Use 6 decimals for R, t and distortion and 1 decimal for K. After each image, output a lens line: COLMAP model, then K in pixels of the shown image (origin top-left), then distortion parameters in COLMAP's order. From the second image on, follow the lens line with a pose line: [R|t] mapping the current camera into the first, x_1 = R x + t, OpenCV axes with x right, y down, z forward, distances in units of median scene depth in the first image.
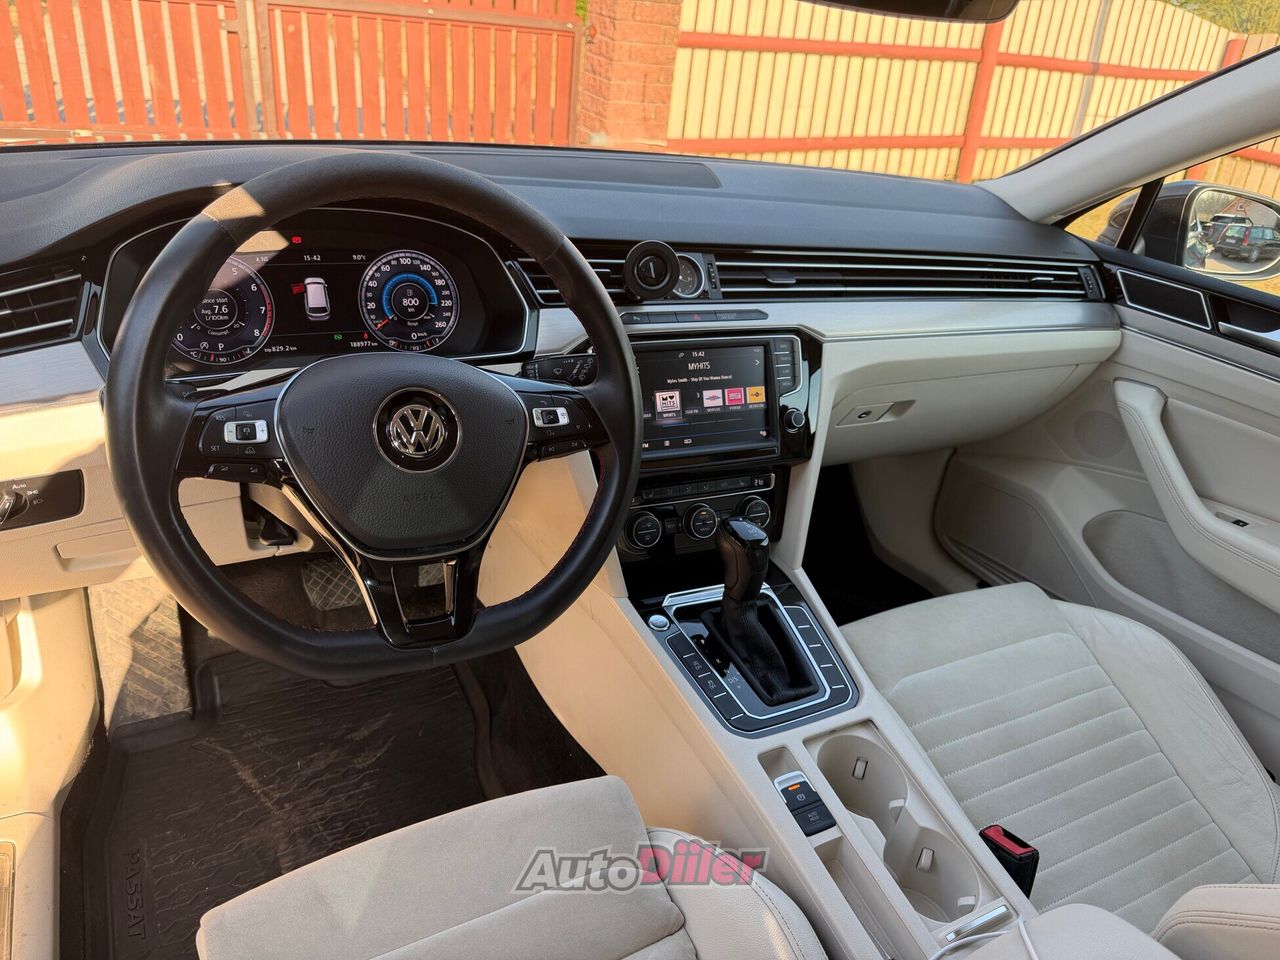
lens RADIAL K [[900.5, 0, 640.2], [0, 900.5, 494.2], [0, 0, 1]] dist [0.038871, -0.054793]
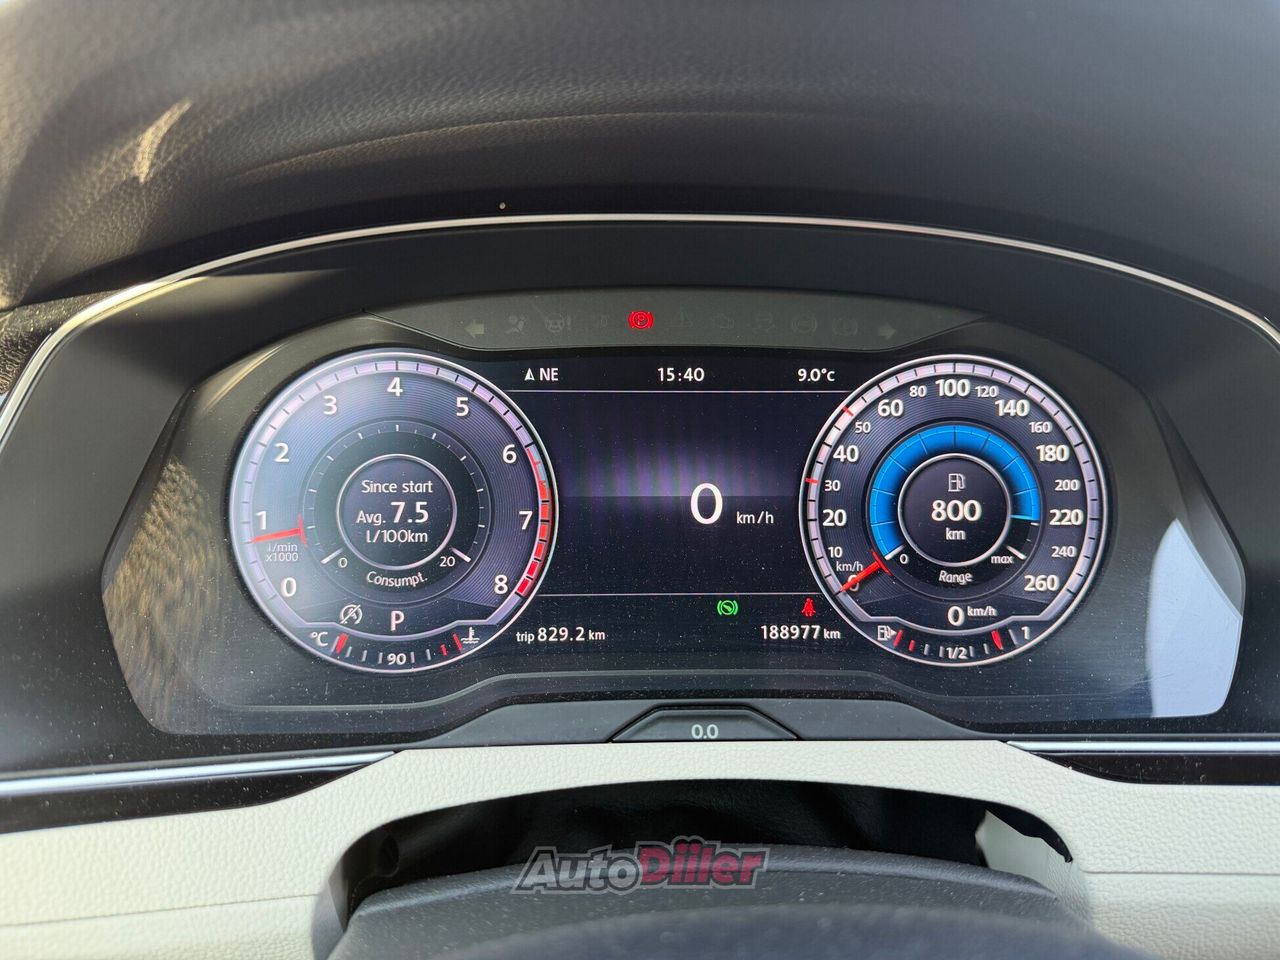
lens RADIAL K [[900.5, 0, 649.0], [0, 900.5, 485.3], [0, 0, 1]] dist [0.038871, -0.054793]
pose [[0.905226, 0.056138, -0.421205, -0.192799], [-0.127291, 0.981540, -0.142747, -0.143291], [0.405416, 0.182834, 0.895662, 0.589822]]
